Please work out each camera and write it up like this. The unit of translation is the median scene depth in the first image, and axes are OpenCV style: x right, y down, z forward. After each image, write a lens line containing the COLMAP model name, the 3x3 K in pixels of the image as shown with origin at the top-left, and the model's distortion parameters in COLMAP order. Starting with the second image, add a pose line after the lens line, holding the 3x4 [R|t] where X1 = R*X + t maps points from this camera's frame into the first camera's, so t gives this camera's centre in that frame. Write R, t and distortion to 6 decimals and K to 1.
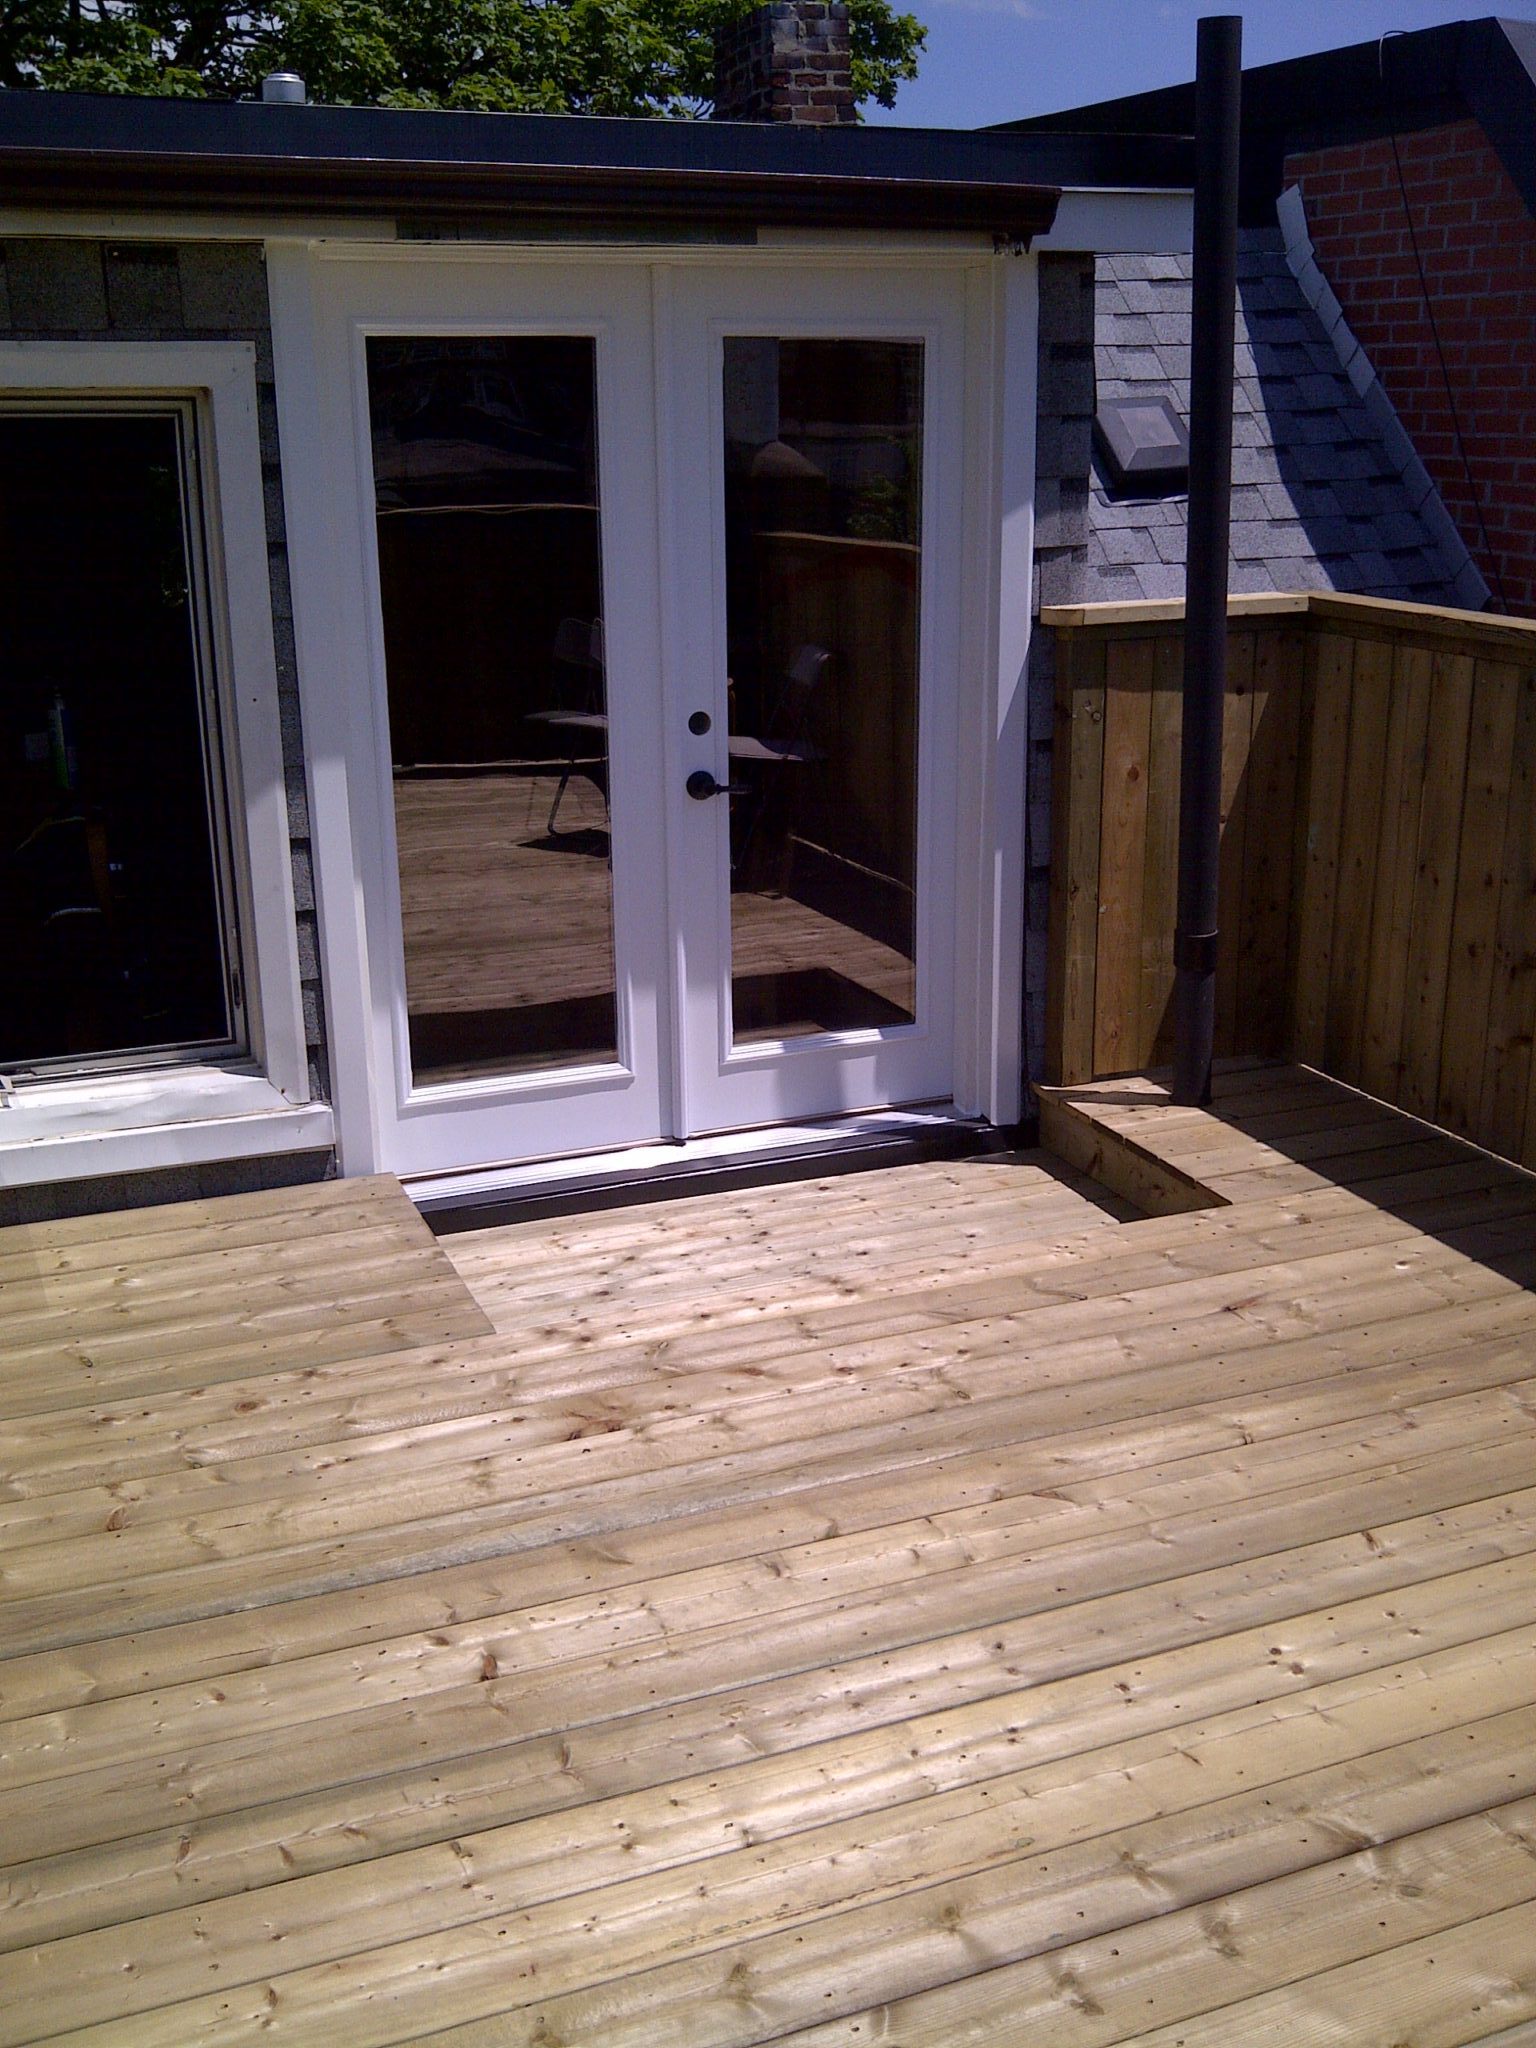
lens RADIAL K [[2104.2, 0, 768.0], [0, 2104.2, 1024.0], [0, 0, 1]] dist [0.045687, -0.172355]
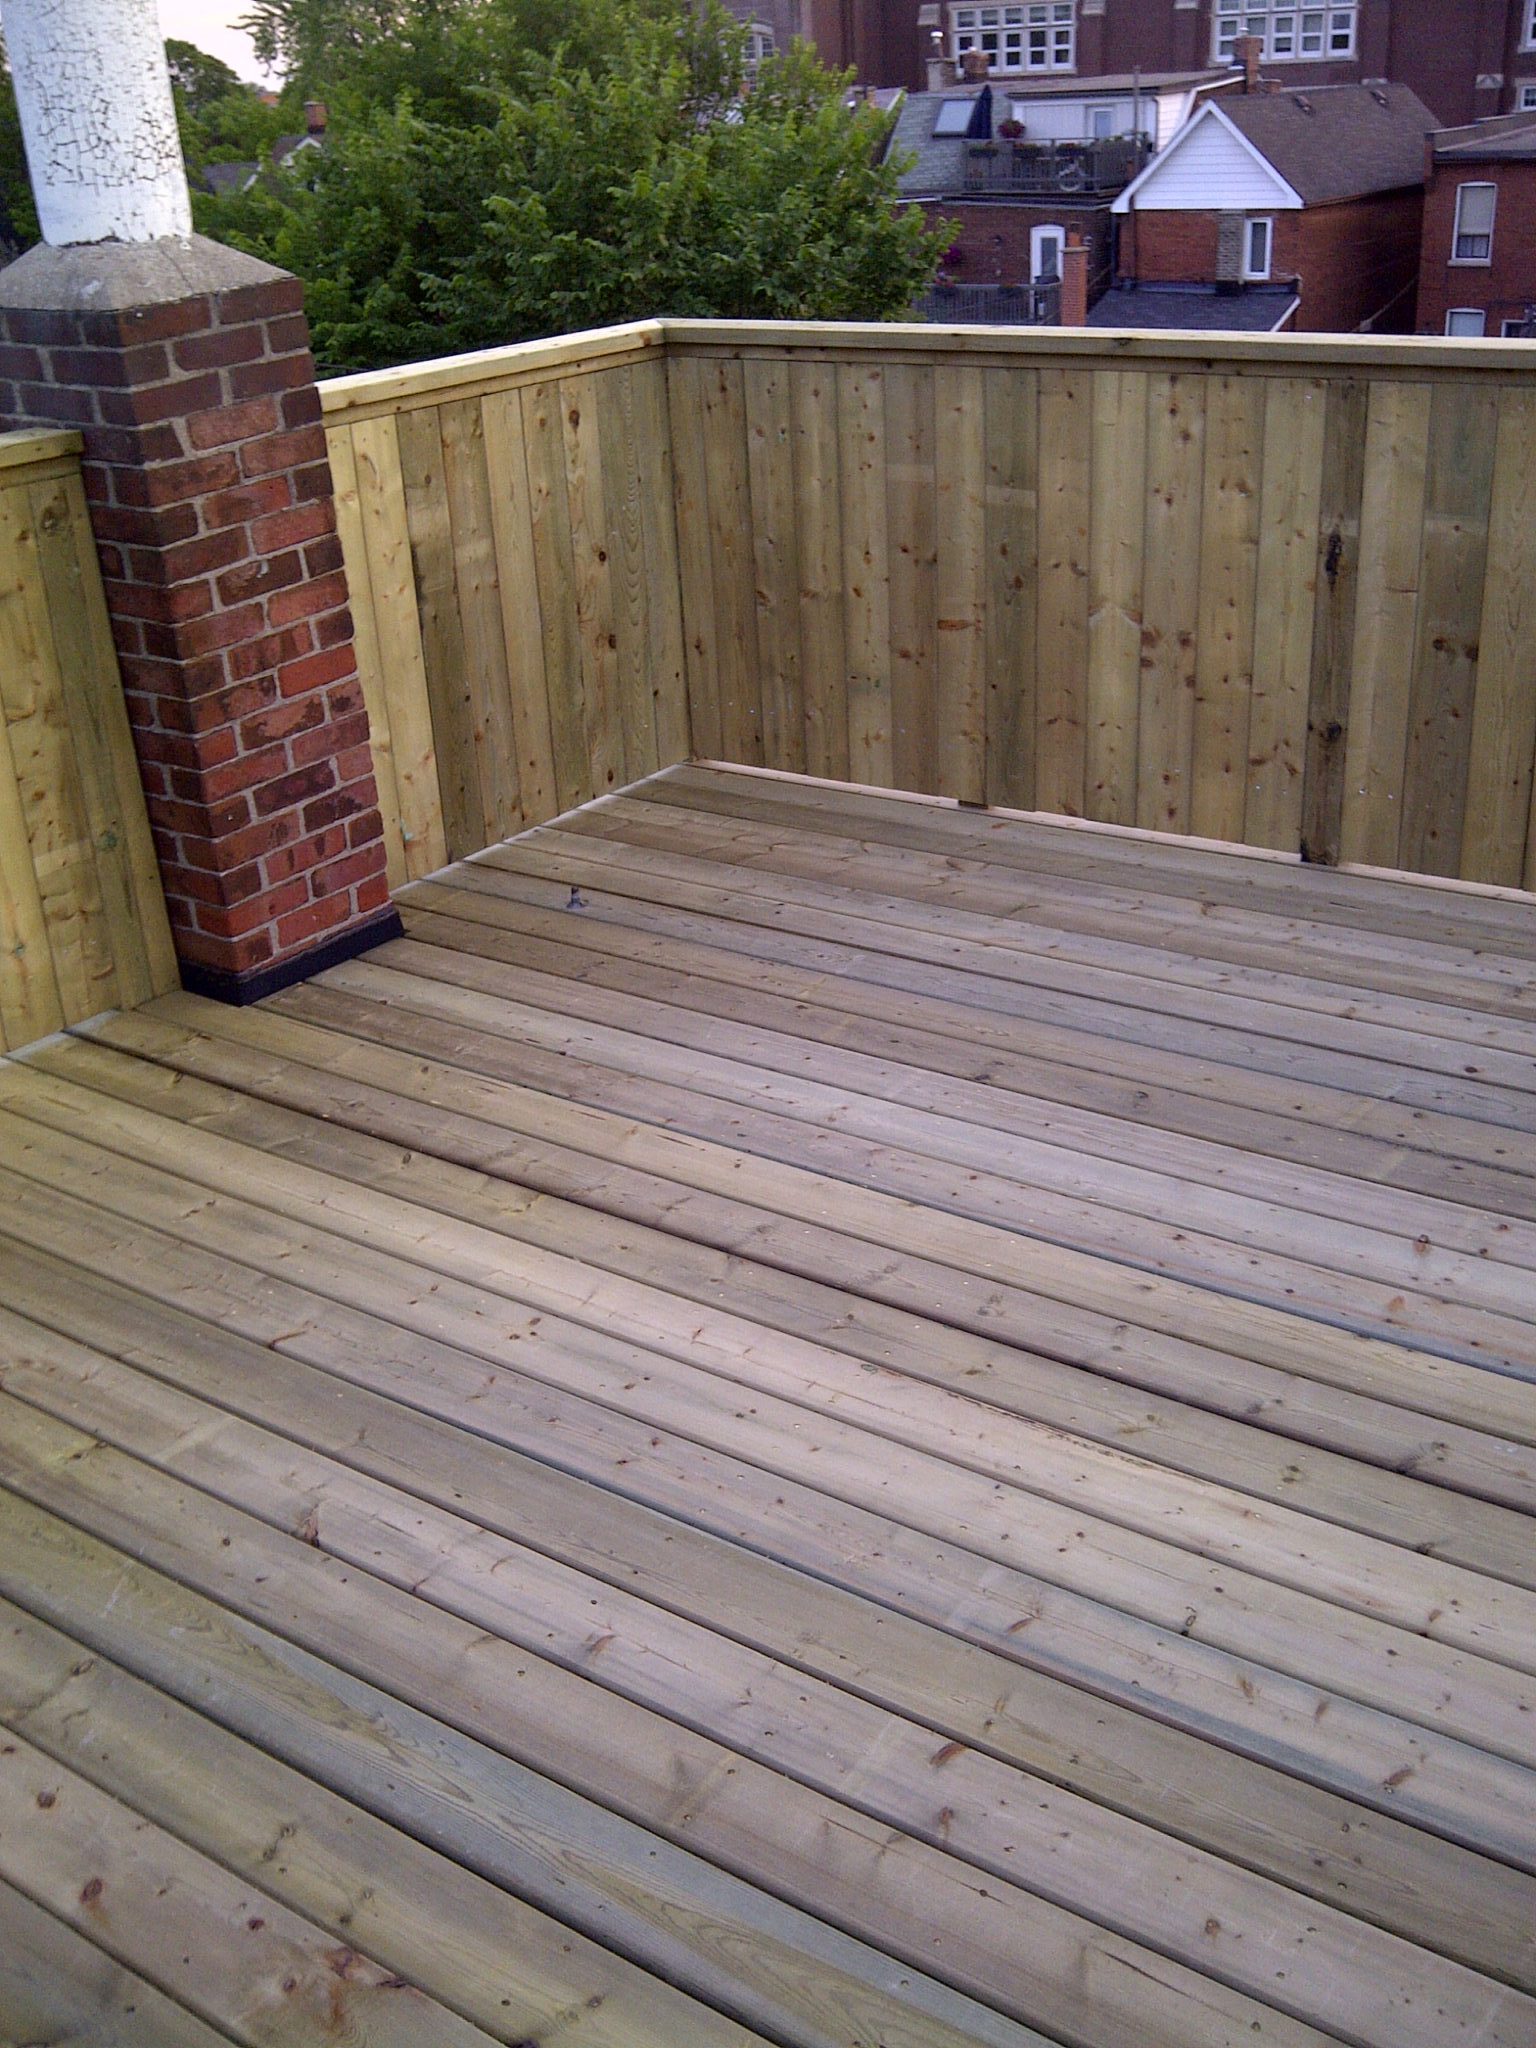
lens RADIAL K [[2064.4, 0, 813.4], [0, 2064.4, 997.0], [0, 0, 1]] dist [0.006892, -0.010665]
pose [[-0.544378, -0.308510, 0.780047, -0.386356], [0.289089, 0.803946, 0.519711, -0.221994], [-0.787452, 0.508422, -0.348464, 0.706526]]
